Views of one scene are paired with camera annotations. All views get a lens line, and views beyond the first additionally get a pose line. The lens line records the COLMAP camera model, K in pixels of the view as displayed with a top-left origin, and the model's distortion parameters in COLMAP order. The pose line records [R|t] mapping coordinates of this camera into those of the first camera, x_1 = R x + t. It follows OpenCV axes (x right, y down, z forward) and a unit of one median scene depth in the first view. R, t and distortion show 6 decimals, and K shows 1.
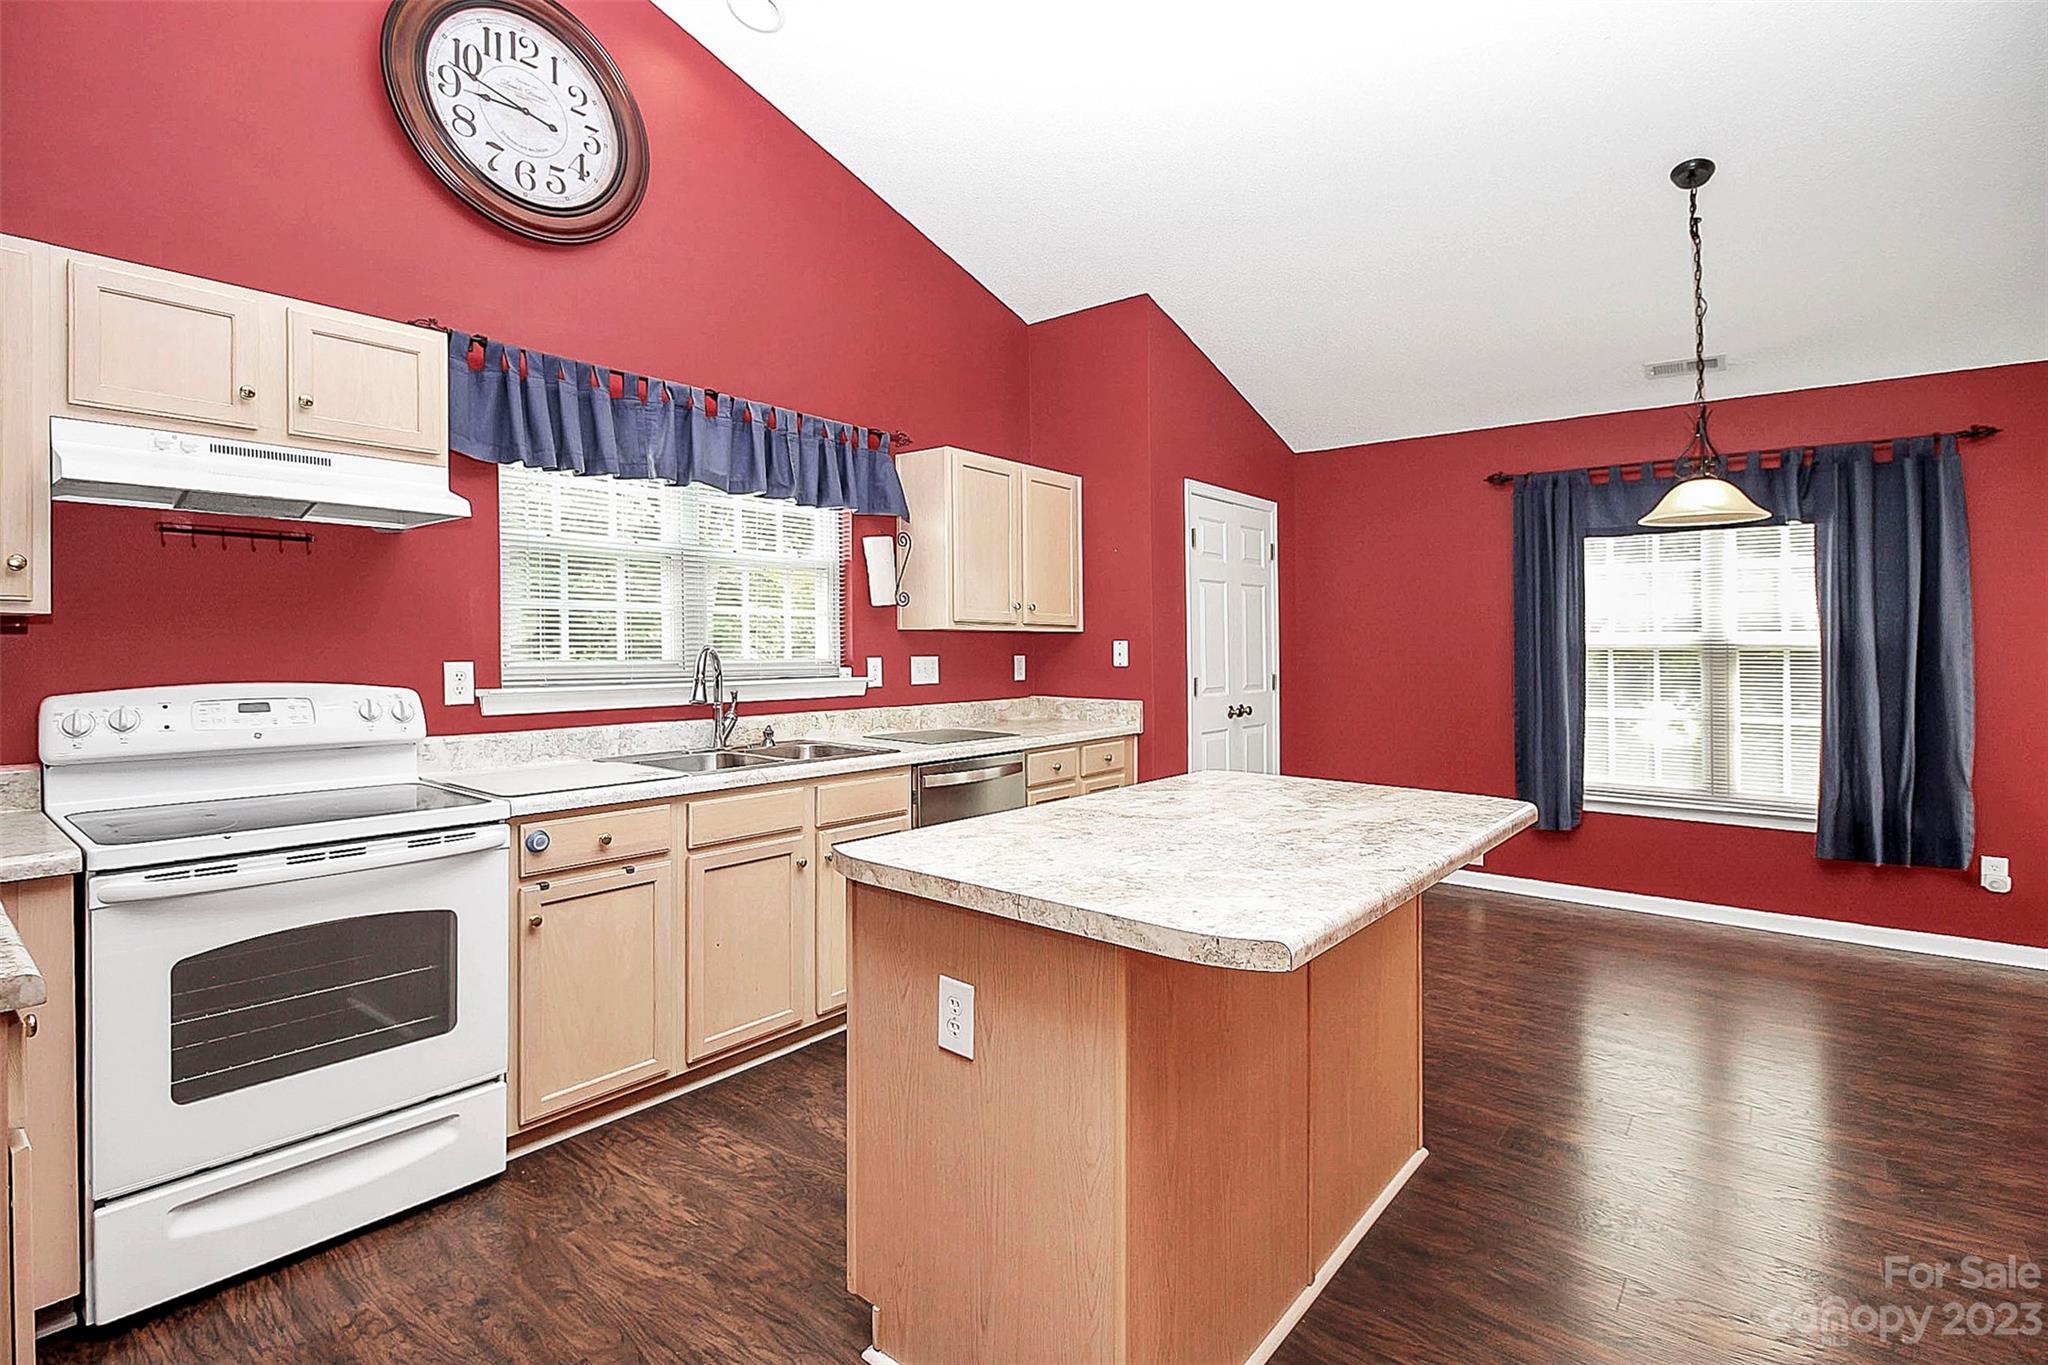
lens RADIAL K [[959.6, 0, 1018.0], [0, 959.6, 637.3], [0, 0, 1]] dist [-0.003170, -0.009943]
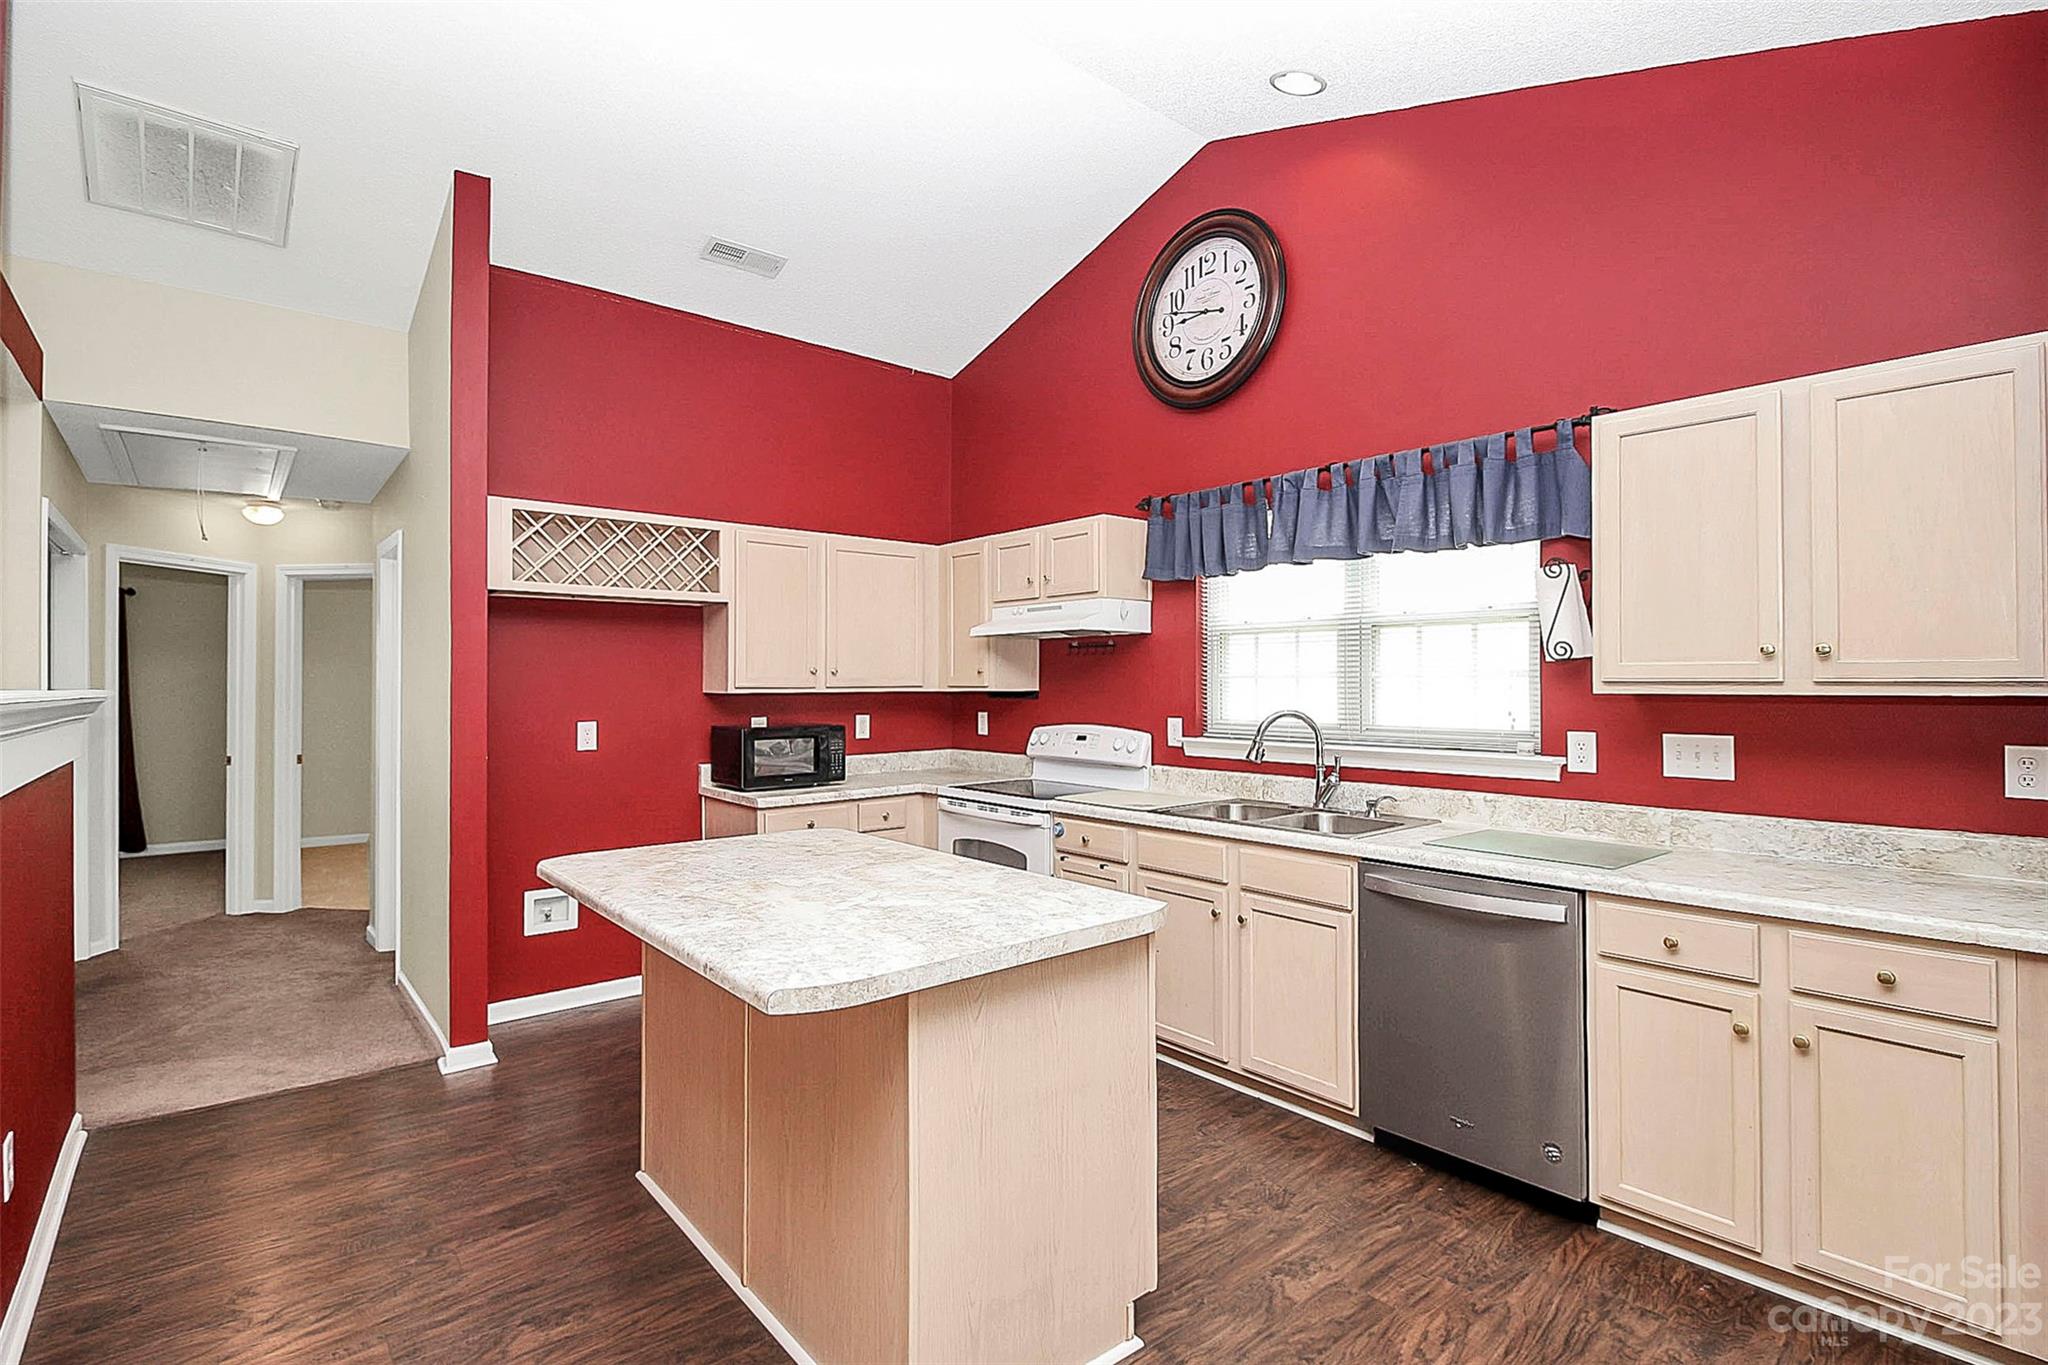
lens RADIAL K [[959.6, 0, 1013.4], [0, 959.6, 691.2], [0, 0, 1]] dist [-0.003170, -0.009943]
pose [[-0.189947, 0.001440, -0.981793, 0.669400], [0.006965, 0.999976, 0.000119, -0.012815], [0.981770, -0.006816, -0.189953, 0.746610]]
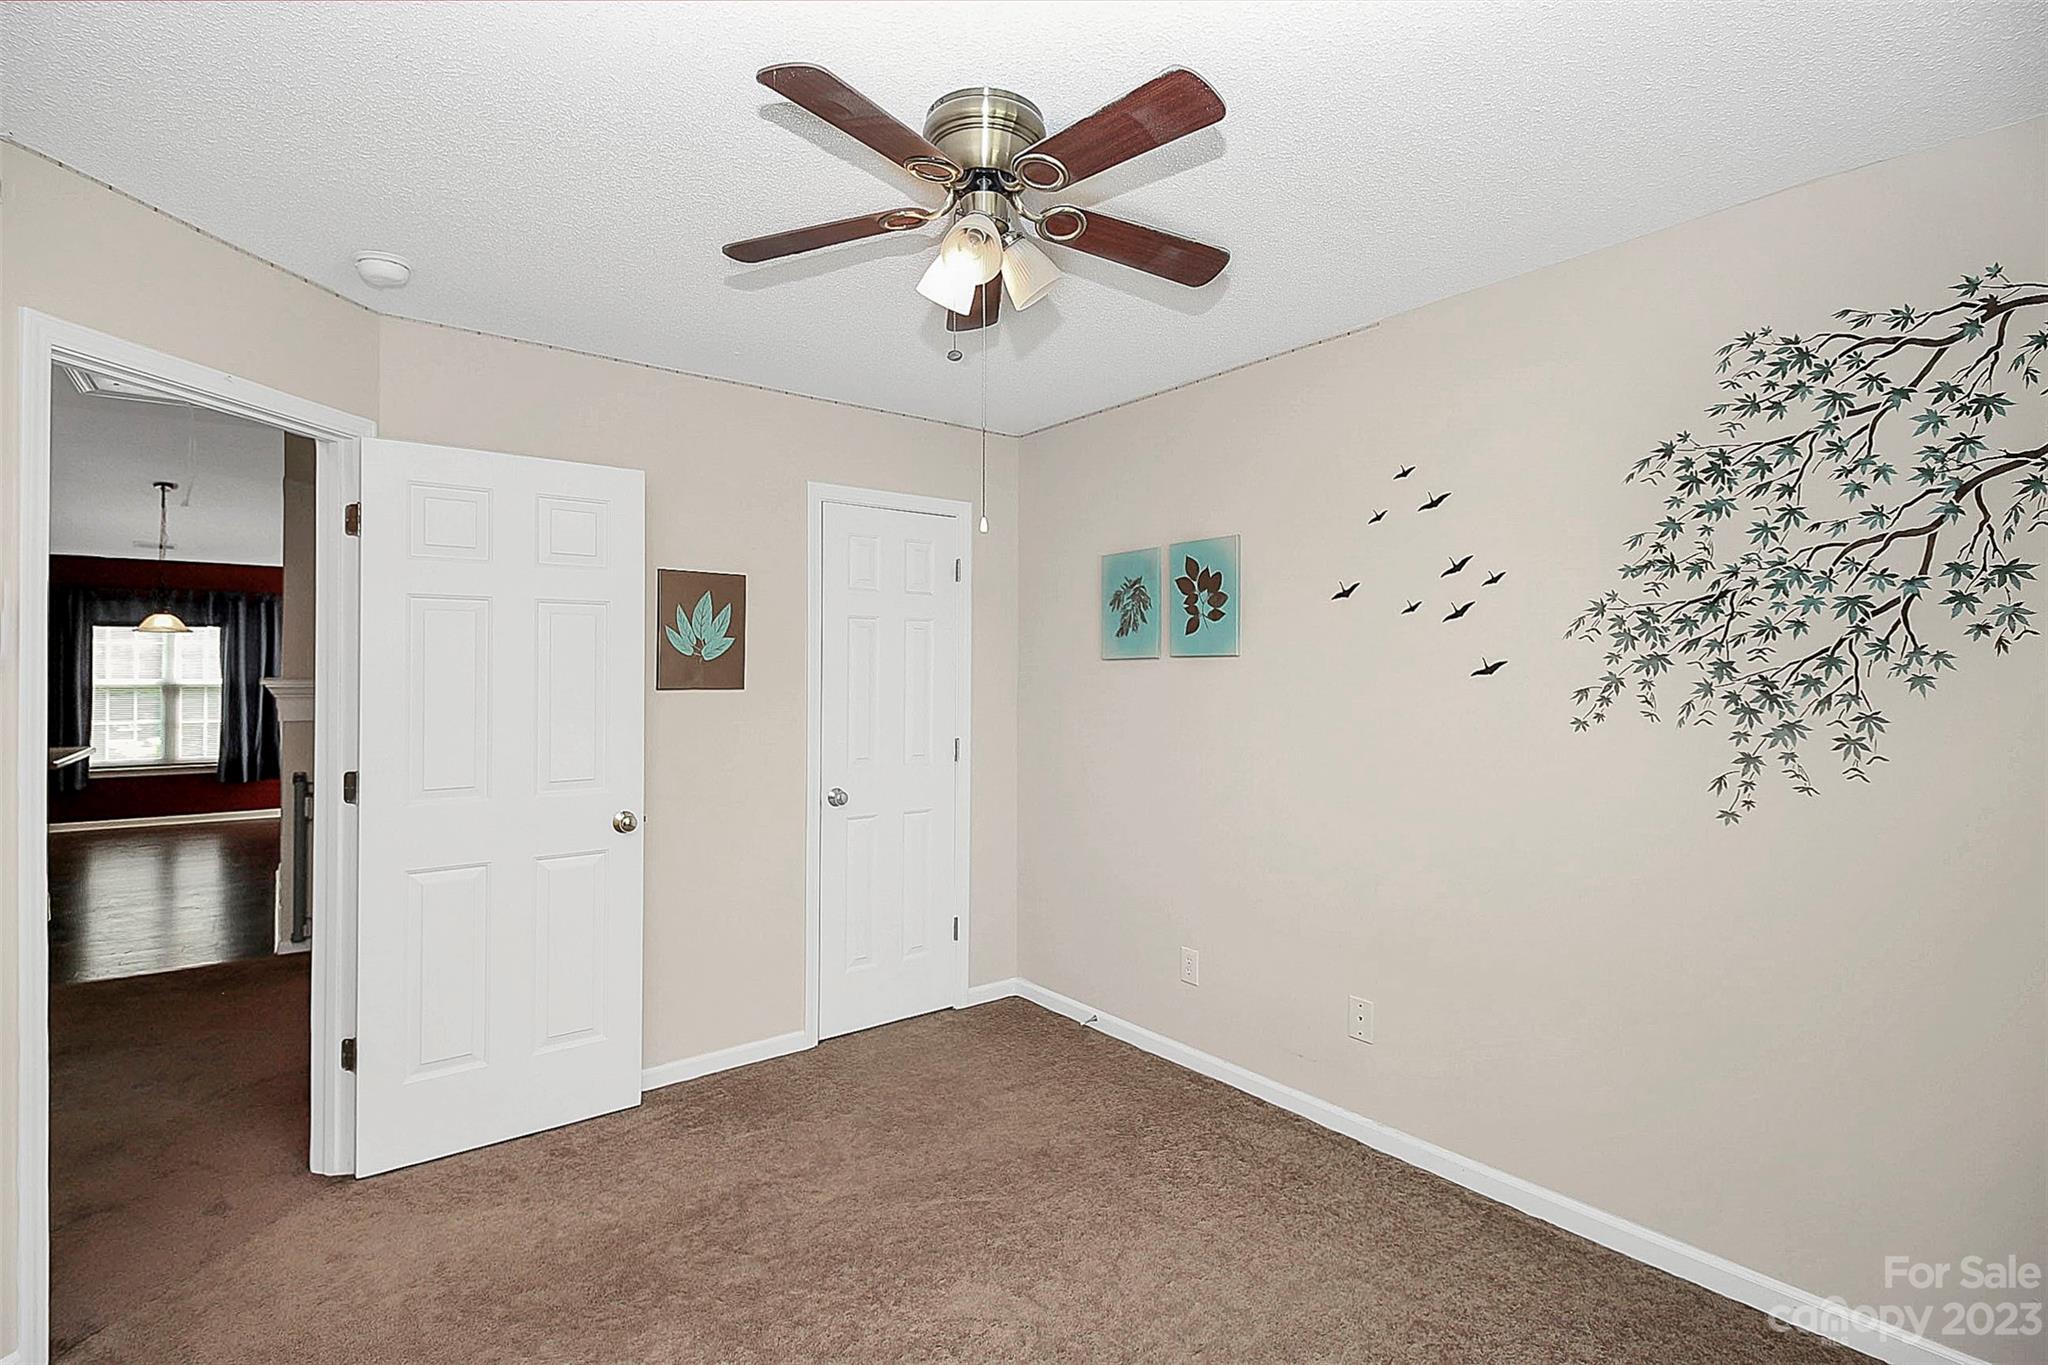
lens RADIAL K [[959.6, 0, 1022.4], [0, 959.6, 664.4], [0, 0, 1]] dist [-0.003170, -0.009943]
pose [[0.218183, 0.010871, 0.975847, -0.910178], [-0.007545, 0.999927, -0.009452, -0.031329], [-0.975879, -0.005300, 0.218249, -1.301492]]
